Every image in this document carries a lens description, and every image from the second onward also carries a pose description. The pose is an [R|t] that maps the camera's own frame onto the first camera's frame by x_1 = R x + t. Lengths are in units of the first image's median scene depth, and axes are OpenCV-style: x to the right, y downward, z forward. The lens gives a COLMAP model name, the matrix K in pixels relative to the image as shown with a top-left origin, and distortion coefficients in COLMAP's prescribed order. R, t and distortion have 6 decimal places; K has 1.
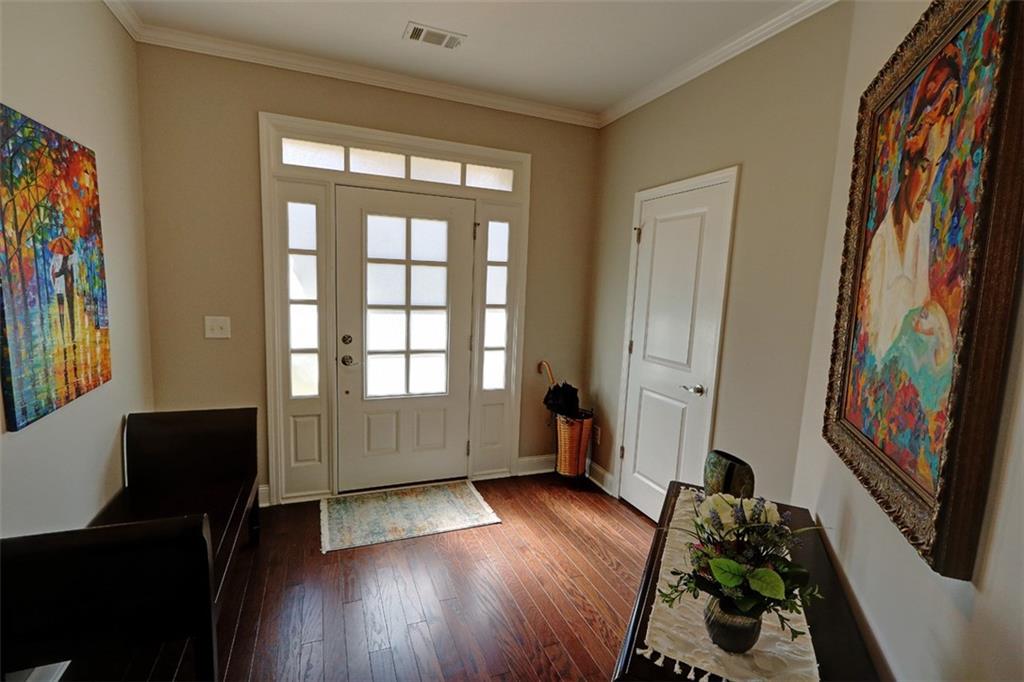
lens RADIAL K [[468.4, 0, 511.2], [0, 468.4, 340.9], [0, 0, 1]] dist [-0.000346, -0.000158]
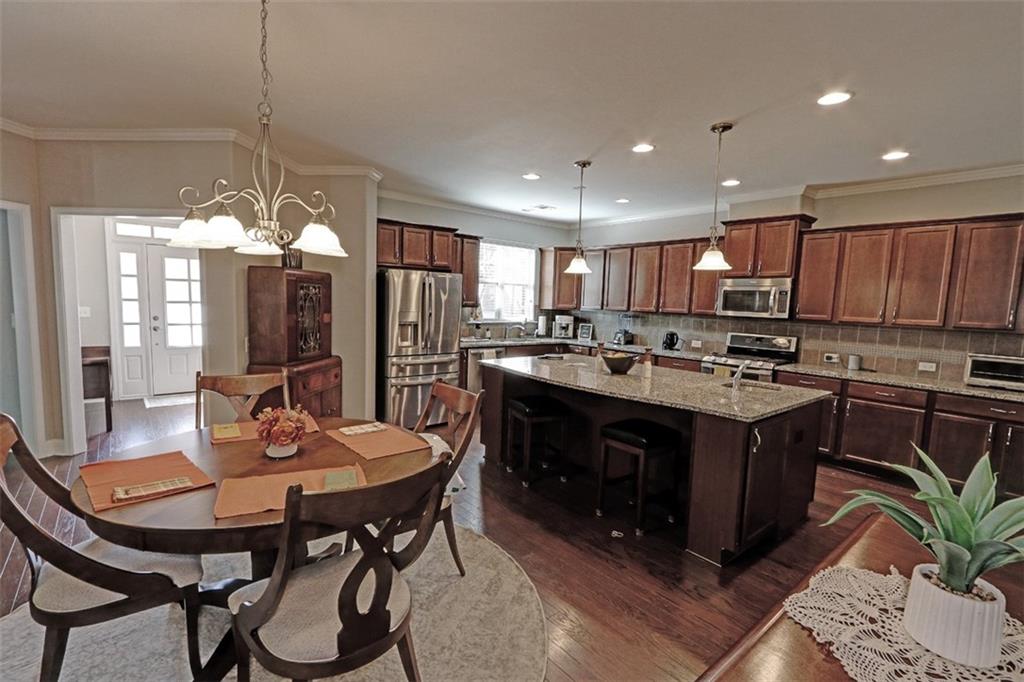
lens RADIAL K [[468.4, 0, 512.2], [0, 468.4, 343.5], [0, 0, 1]] dist [-0.000346, -0.000158]
pose [[0.953968, -0.042157, 0.296930, 0.528818], [0.048006, 0.998770, -0.012430, 0.210658], [-0.296040, 0.026112, 0.954818, -1.429168]]
